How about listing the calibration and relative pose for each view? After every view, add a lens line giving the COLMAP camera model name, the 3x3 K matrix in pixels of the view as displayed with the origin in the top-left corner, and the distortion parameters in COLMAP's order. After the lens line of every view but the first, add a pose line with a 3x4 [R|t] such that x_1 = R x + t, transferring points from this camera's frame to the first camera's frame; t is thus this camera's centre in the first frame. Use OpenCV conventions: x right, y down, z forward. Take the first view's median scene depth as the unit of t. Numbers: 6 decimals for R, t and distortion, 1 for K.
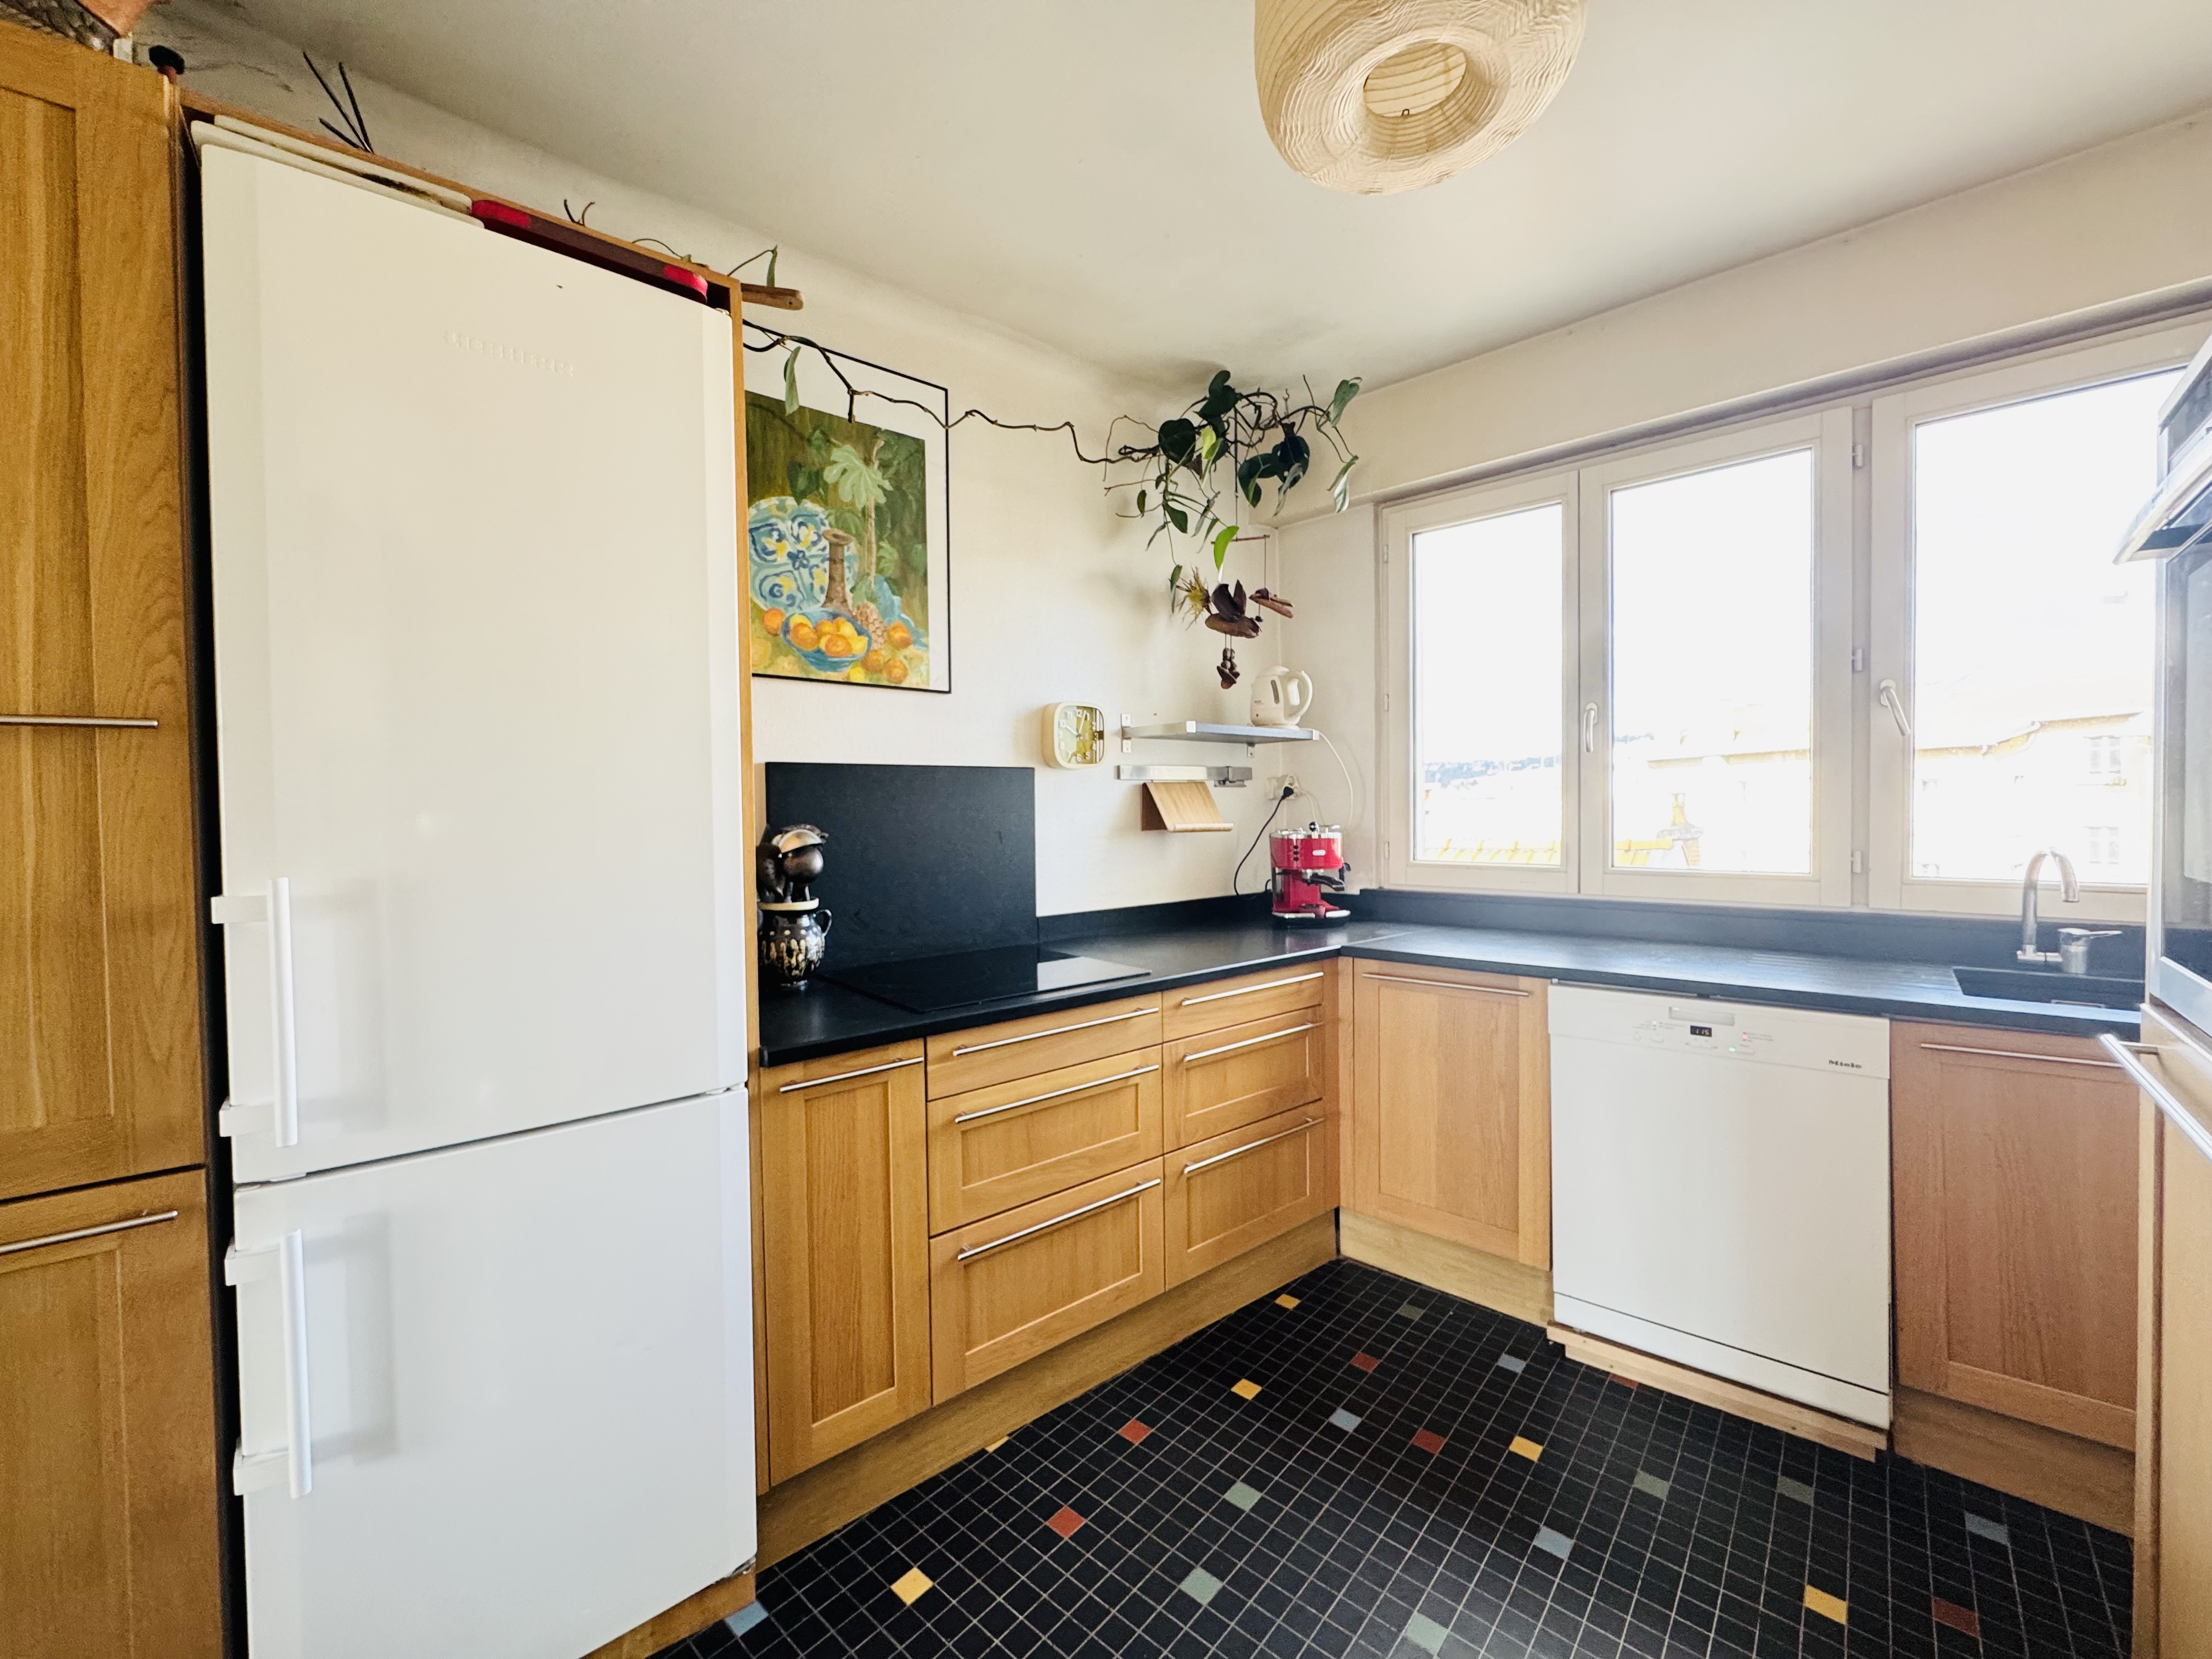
lens RADIAL K [[881.2, 0, 1111.3], [0, 881.2, 825.3], [0, 0, 1]] dist [-0.002977, -0.000387]
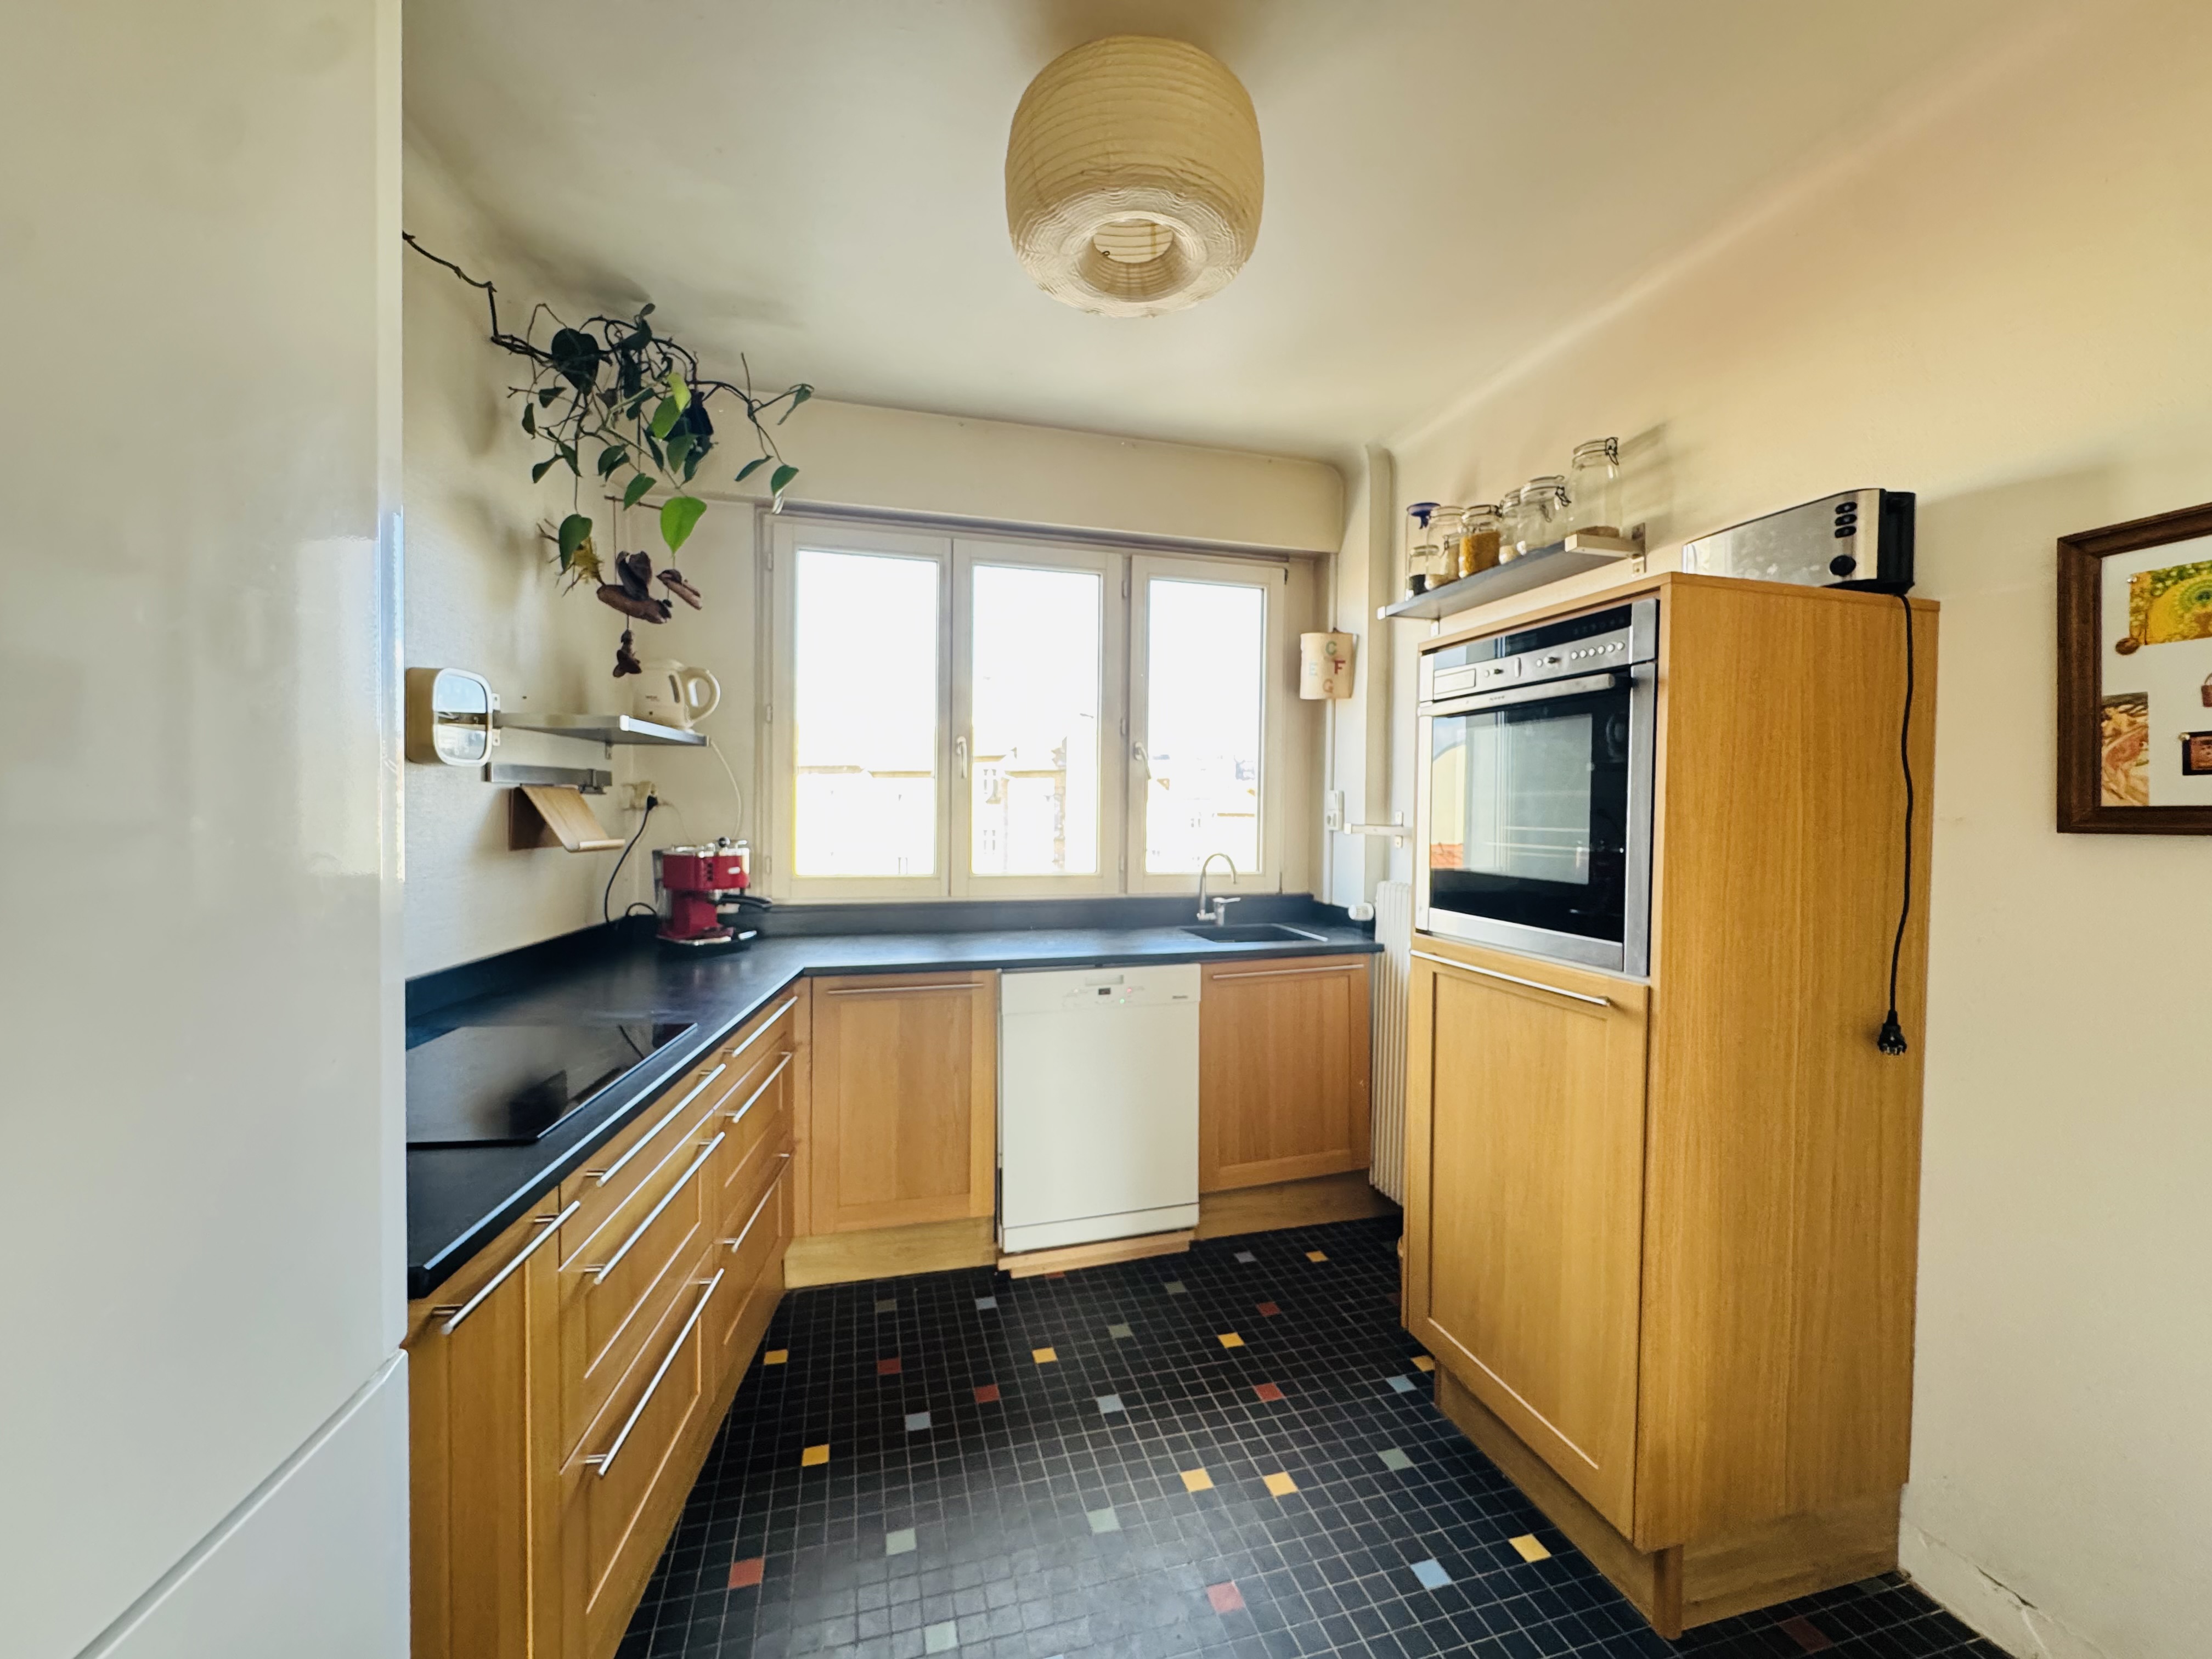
lens RADIAL K [[881.2, 0, 1105.2], [0, 881.2, 826.0], [0, 0, 1]] dist [-0.002977, -0.000387]
pose [[0.545534, 0.002479, 0.838085, -0.368328], [-0.000098, 0.999996, -0.002894, -0.015109], [-0.838089, 0.001497, 0.545532, 0.192447]]
